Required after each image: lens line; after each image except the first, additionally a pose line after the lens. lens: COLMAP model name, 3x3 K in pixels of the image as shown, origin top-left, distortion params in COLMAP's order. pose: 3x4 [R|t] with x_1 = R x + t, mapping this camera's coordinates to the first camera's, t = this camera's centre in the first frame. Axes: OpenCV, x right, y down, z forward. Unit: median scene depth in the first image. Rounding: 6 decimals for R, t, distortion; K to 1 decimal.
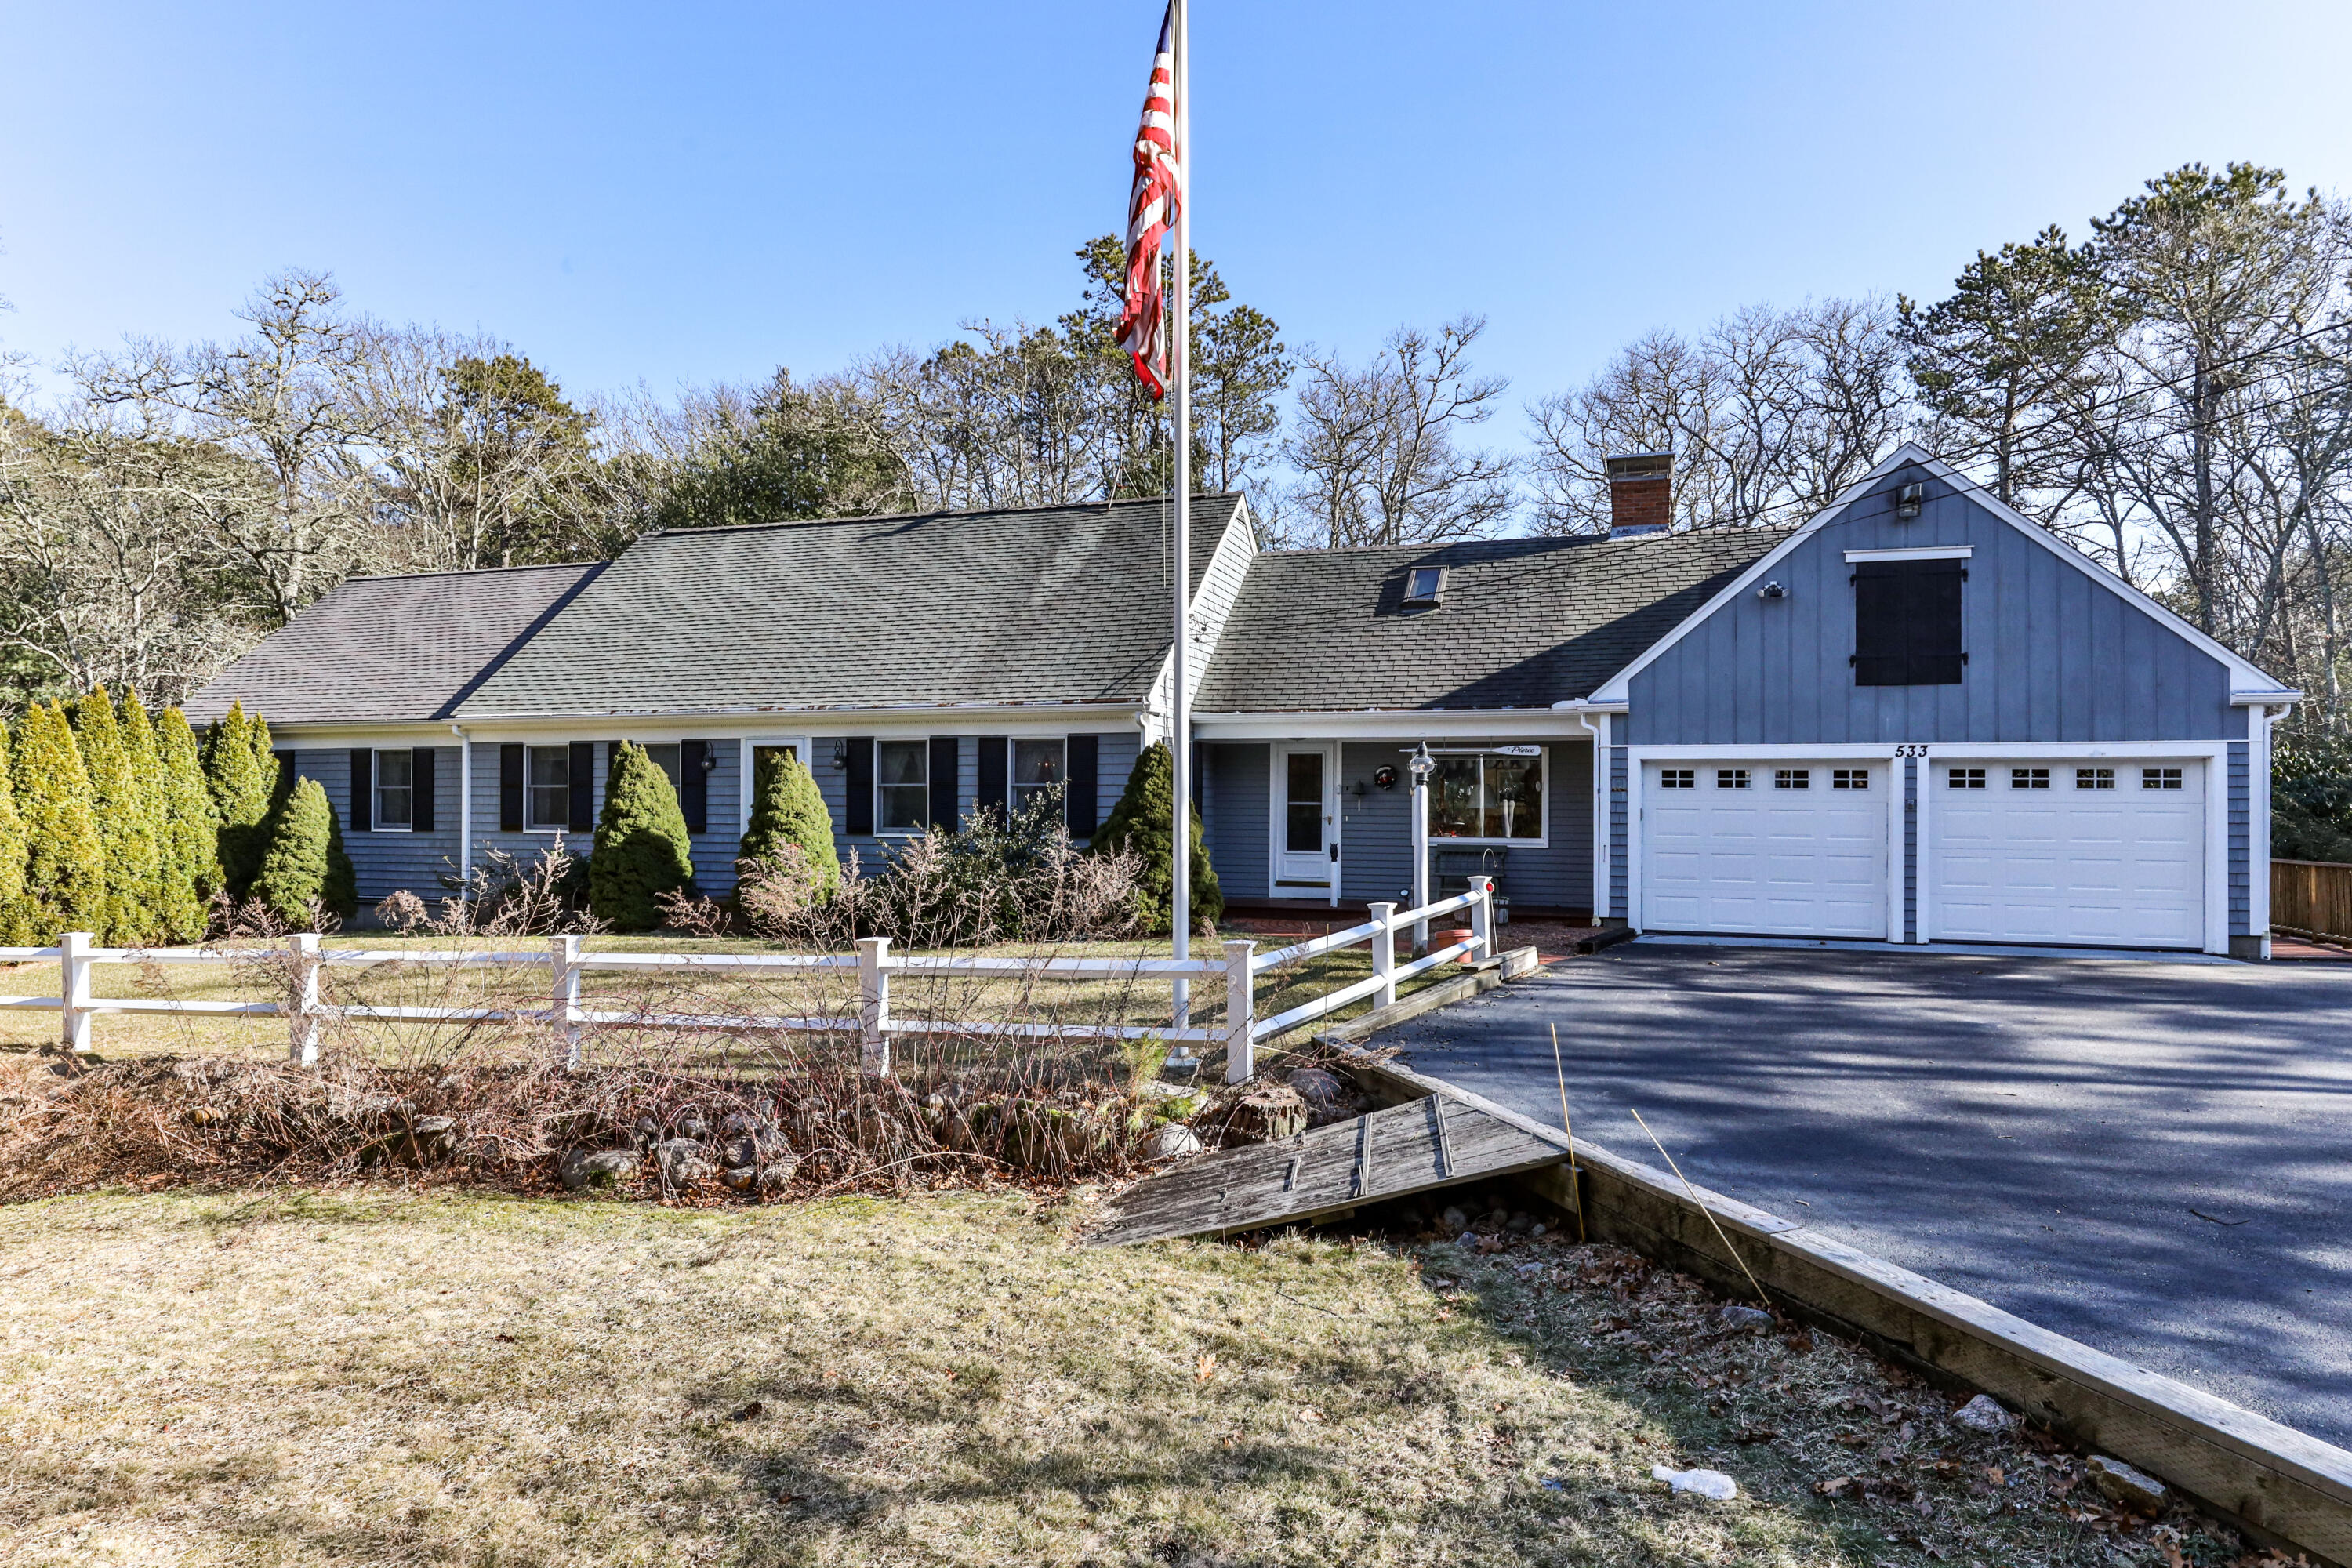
lens RADIAL K [[1375.5, 0, 1176.5], [0, 1375.5, 829.4], [0, 0, 1]] dist [-0.021189, 0.000501]
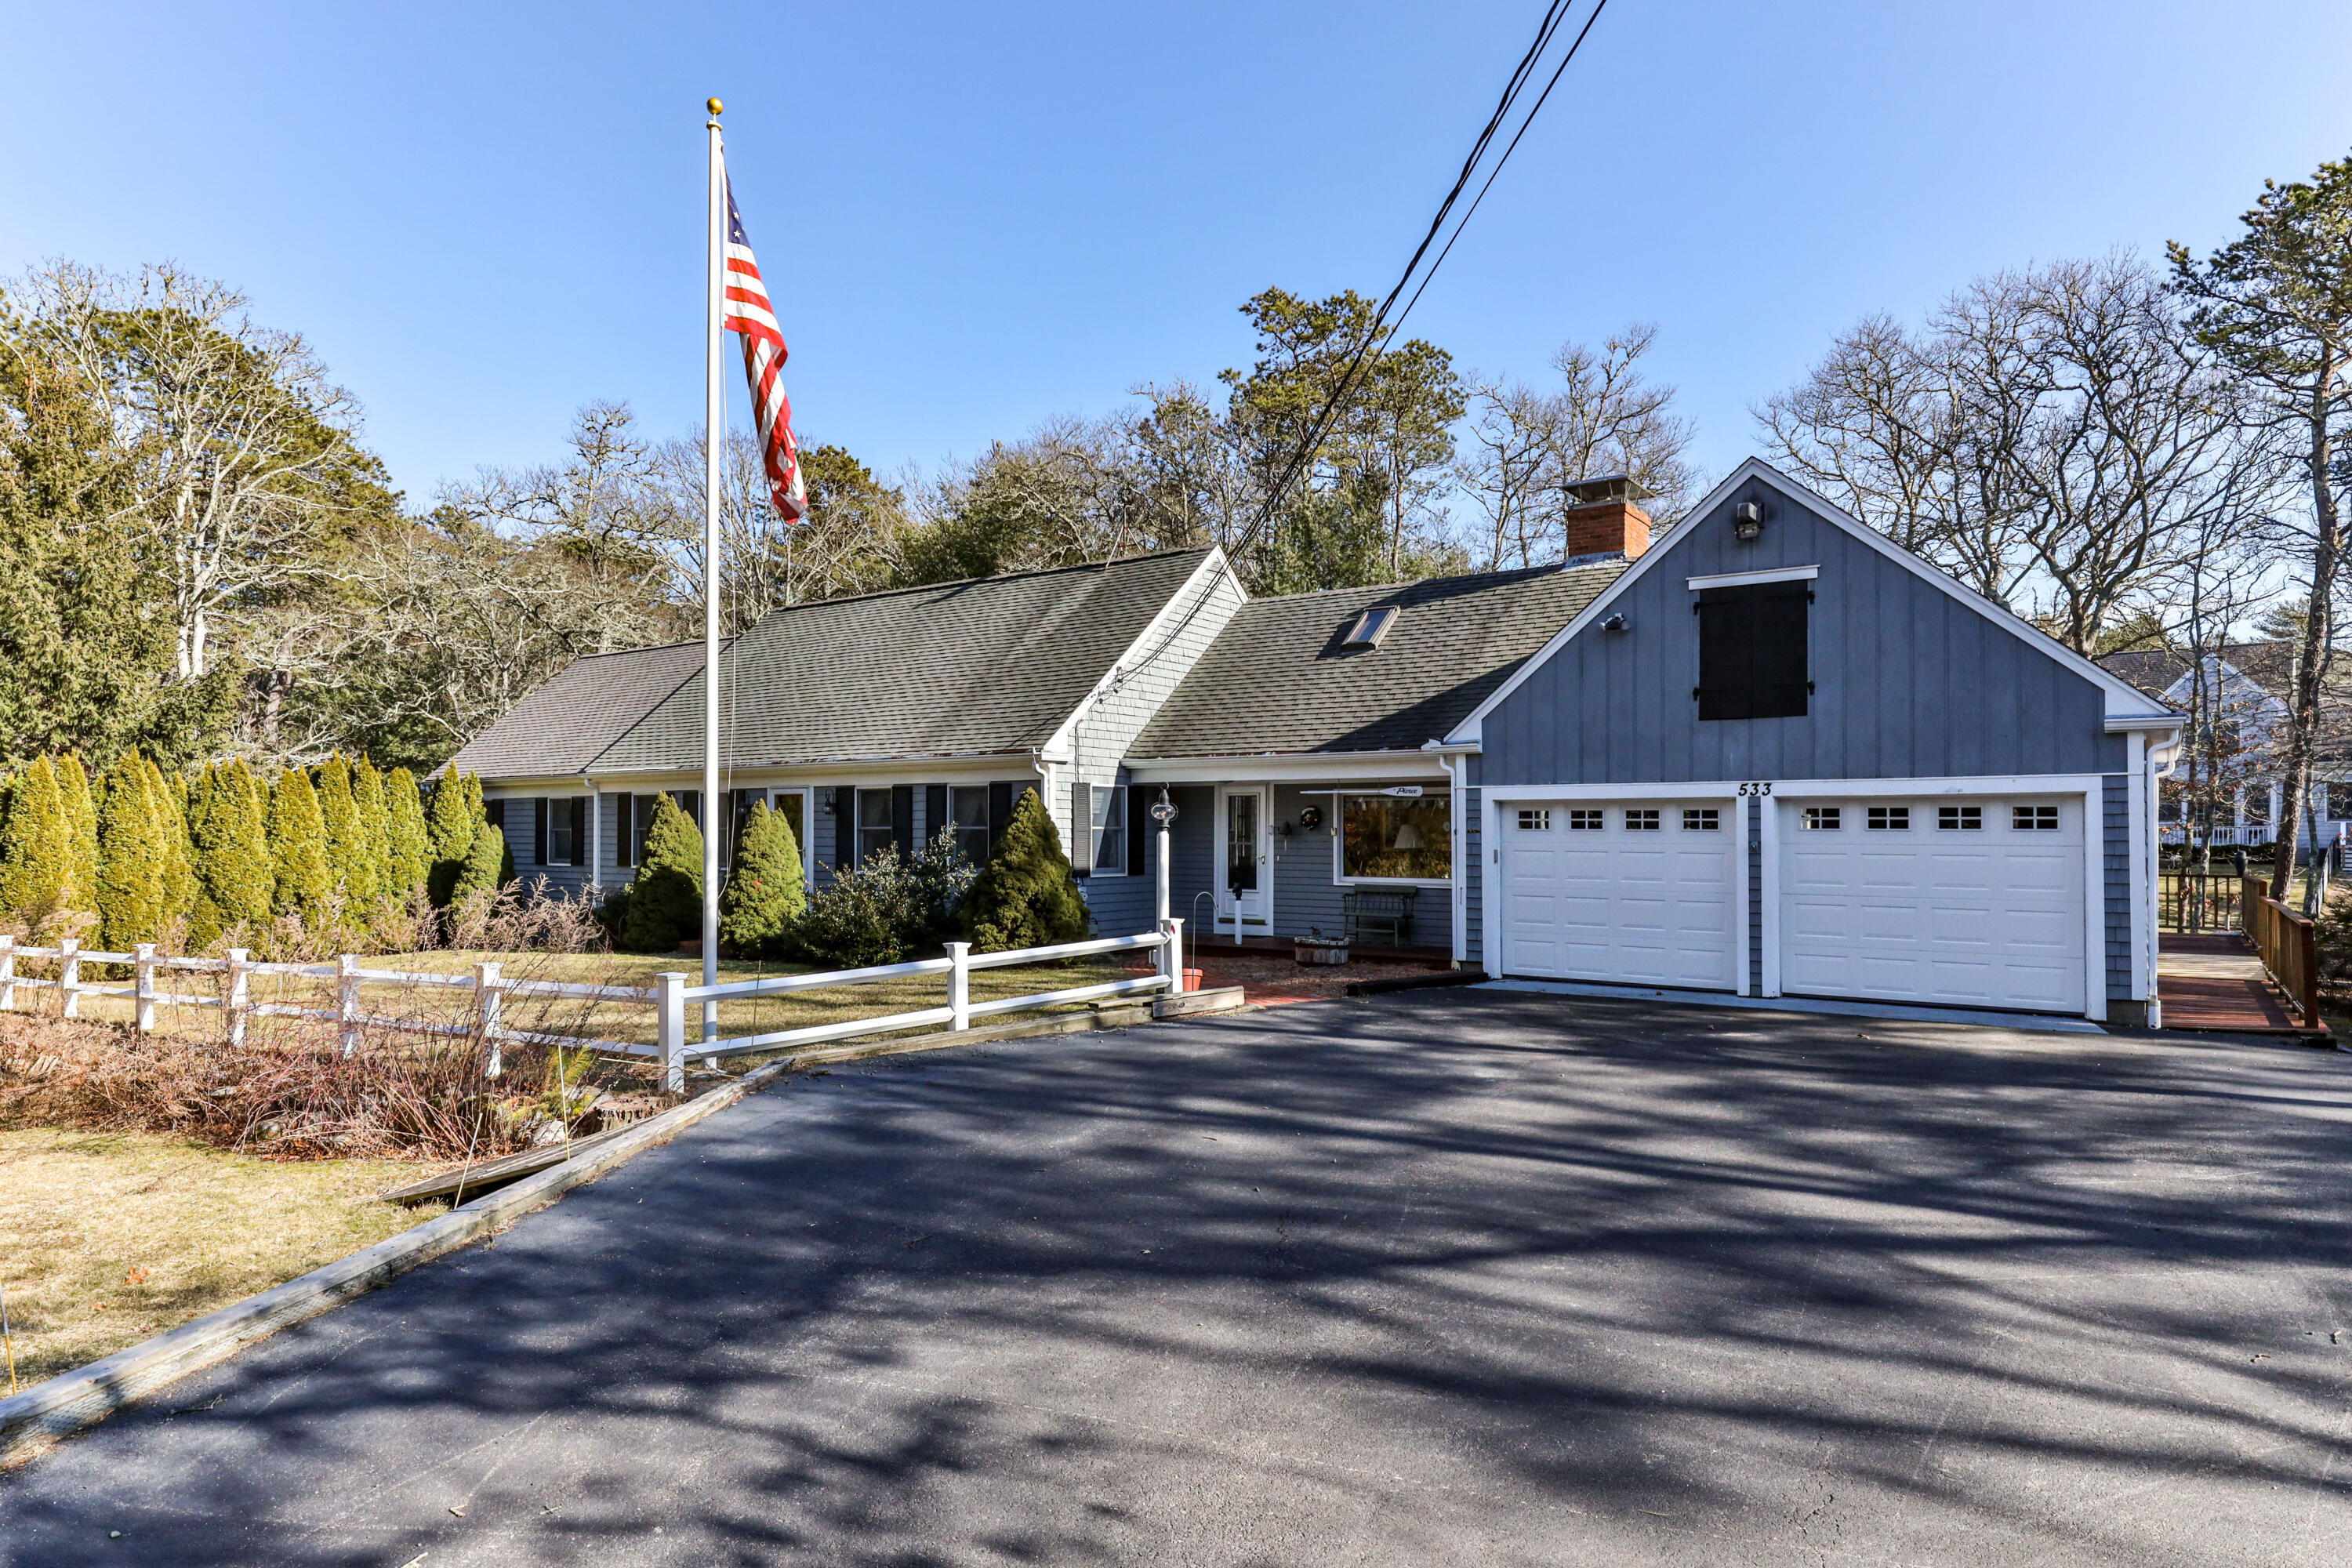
lens RADIAL K [[1375.5, 0, 1176.5], [0, 1375.5, 829.4], [0, 0, 1]] dist [-0.021189, 0.000501]
pose [[0.952402, -0.004090, -0.304817, 0.414026], [-0.001538, 0.999833, -0.018224, -0.011626], [0.304841, 0.017825, 0.952236, -0.004650]]
